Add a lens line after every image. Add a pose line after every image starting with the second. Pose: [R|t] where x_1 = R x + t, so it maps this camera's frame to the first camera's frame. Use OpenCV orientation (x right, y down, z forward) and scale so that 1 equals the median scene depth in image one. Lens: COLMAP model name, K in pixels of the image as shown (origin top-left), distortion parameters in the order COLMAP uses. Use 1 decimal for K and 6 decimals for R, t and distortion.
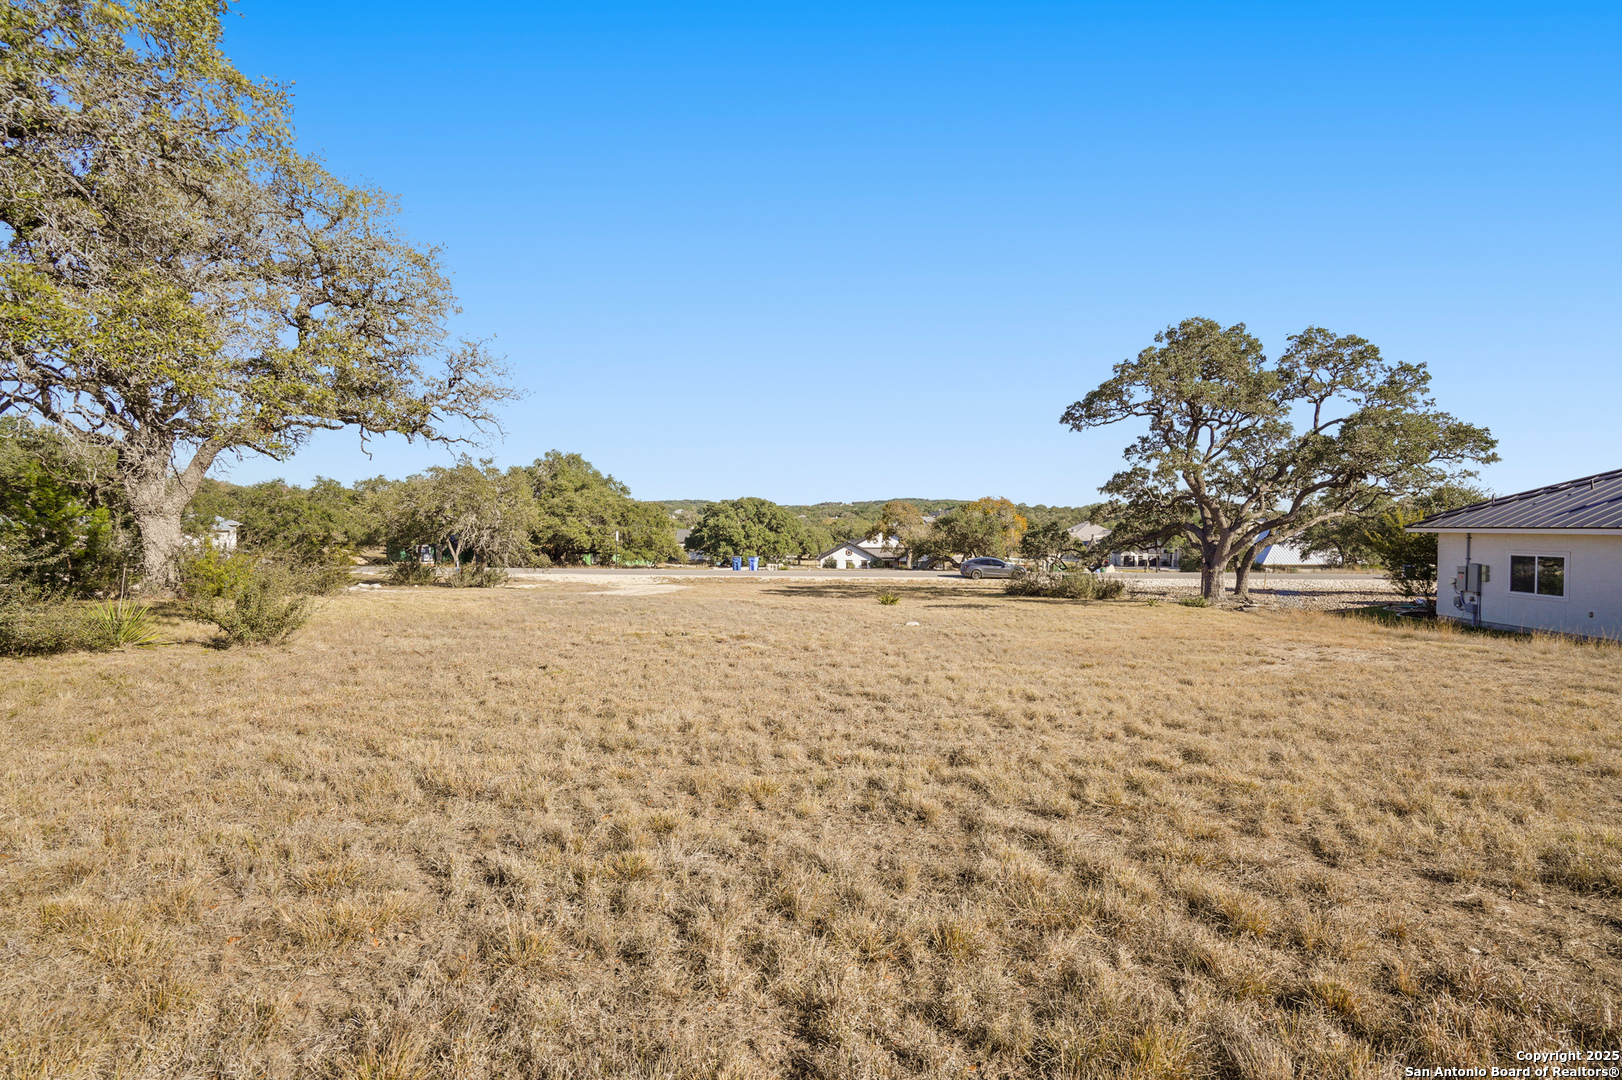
lens RADIAL K [[825.4, 0, 811.8], [0, 825.4, 541.1], [0, 0, 1]] dist [-0.004442, -0.000450]
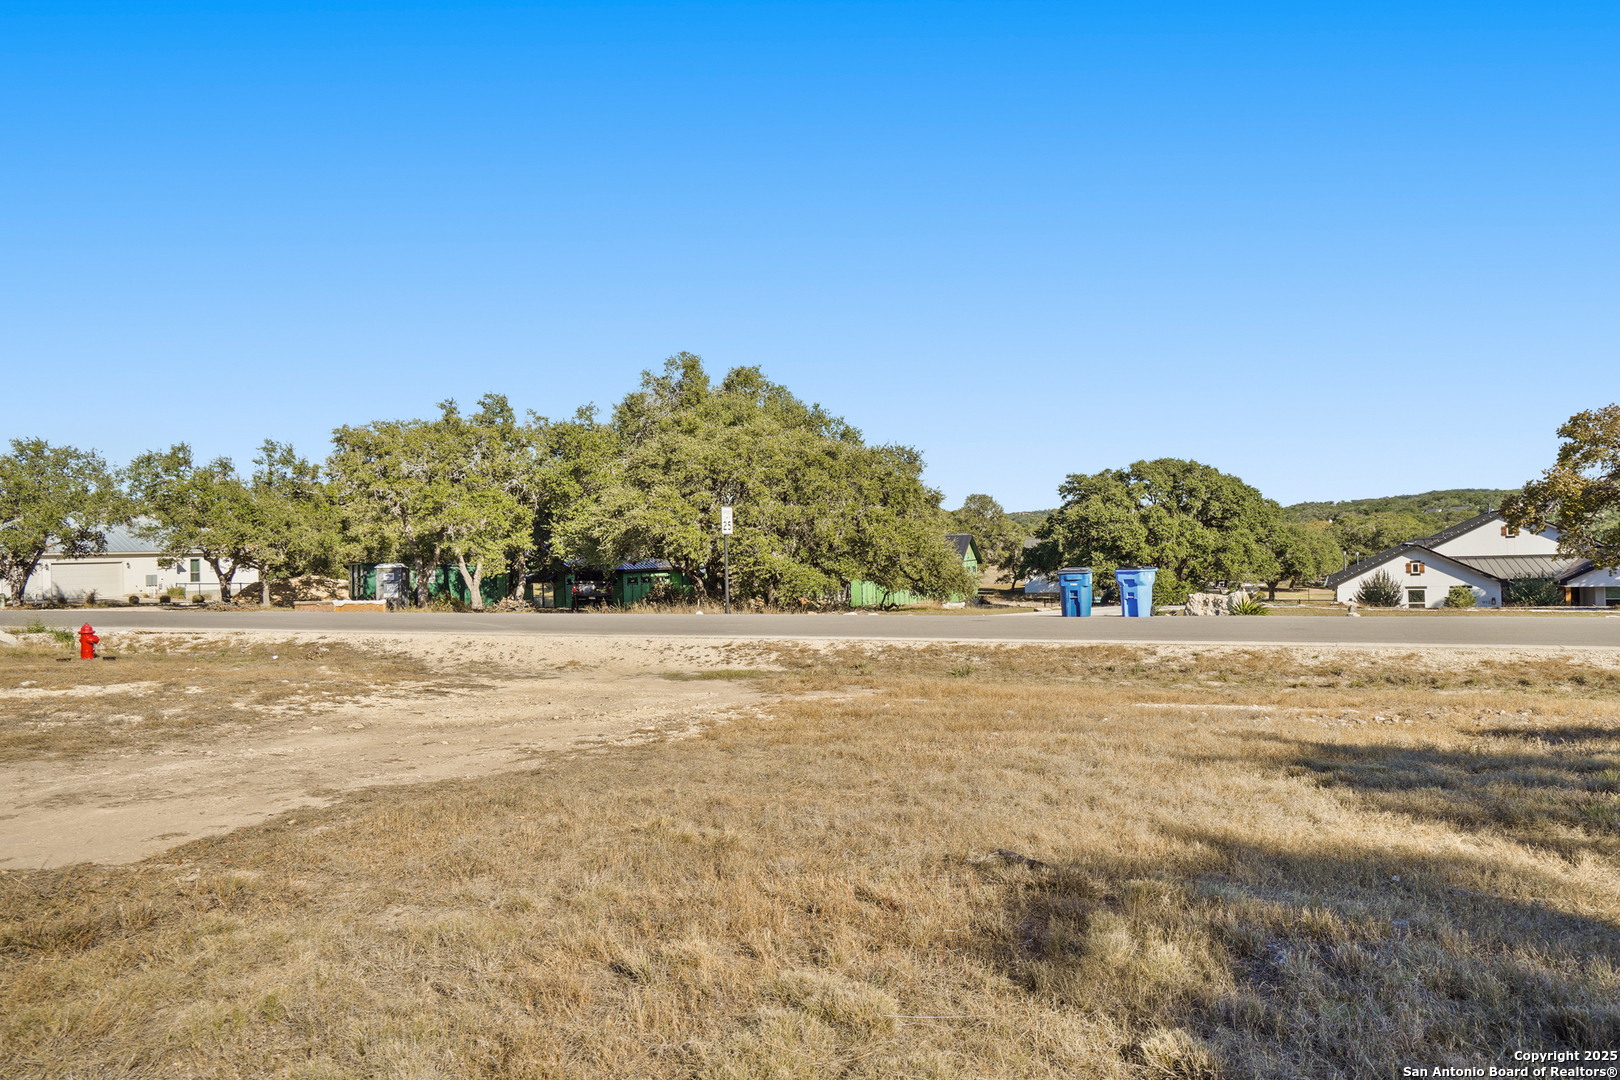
lens RADIAL K [[1088.3, 0, 804.6], [0, 1088.3, 544.4], [0, 0, 1]] dist [0.041193, 0.000848]
pose [[0.917260, -0.034805, -0.396765, -0.015020], [0.024330, 0.999211, -0.031405, 0.011763], [0.397545, 0.019153, 0.917383, 0.367809]]
